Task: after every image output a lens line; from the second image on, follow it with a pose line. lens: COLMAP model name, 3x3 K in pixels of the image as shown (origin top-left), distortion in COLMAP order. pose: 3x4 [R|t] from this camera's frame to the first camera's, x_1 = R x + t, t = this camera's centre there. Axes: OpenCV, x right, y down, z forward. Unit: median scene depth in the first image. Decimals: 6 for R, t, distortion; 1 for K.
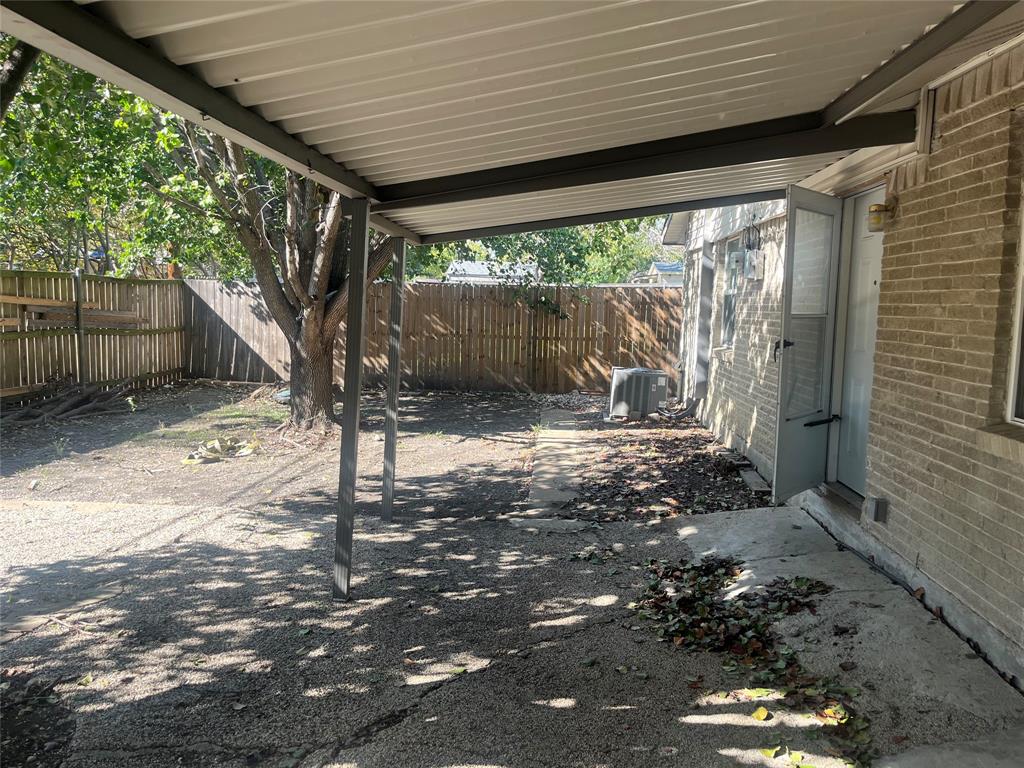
lens RADIAL K [[801.4, 0, 512.0], [0, 801.4, 384.0], [0, 0, 1]] dist [0.023209, -0.006728]
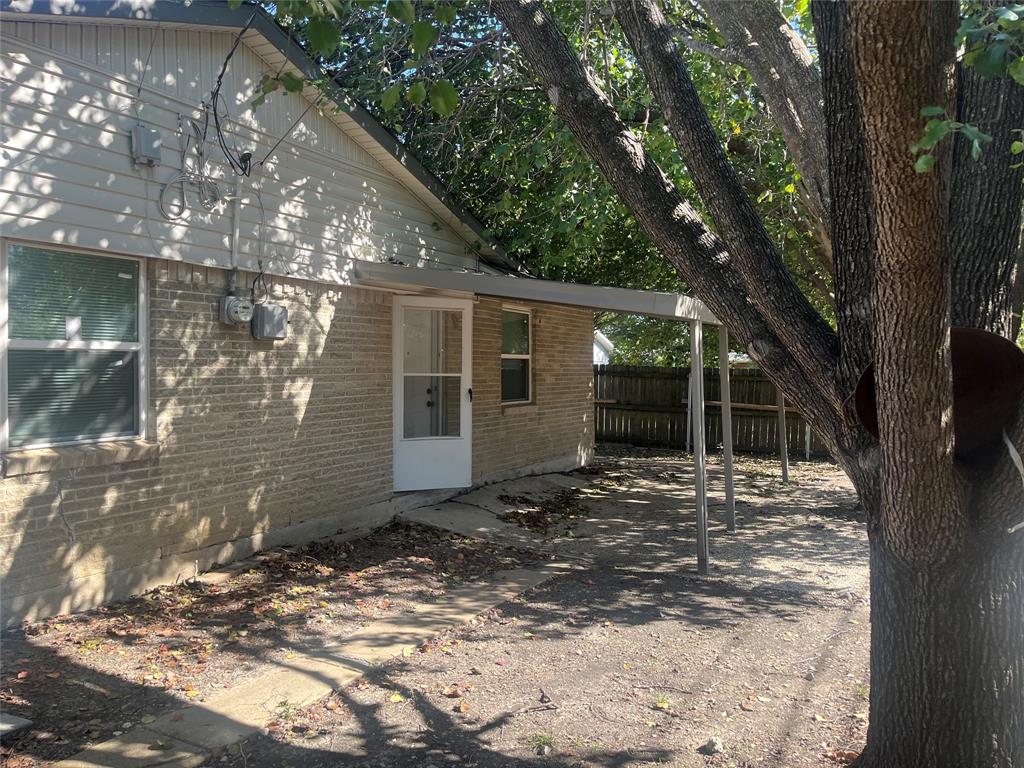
lens RADIAL K [[801.4, 0, 512.0], [0, 801.4, 384.0], [0, 0, 1]] dist [0.023209, -0.006728]
pose [[-0.912672, -0.039786, 0.406753, -0.262105], [0.013600, 0.991742, 0.127523, -0.170786], [-0.408468, 0.121919, -0.904594, 1.517909]]
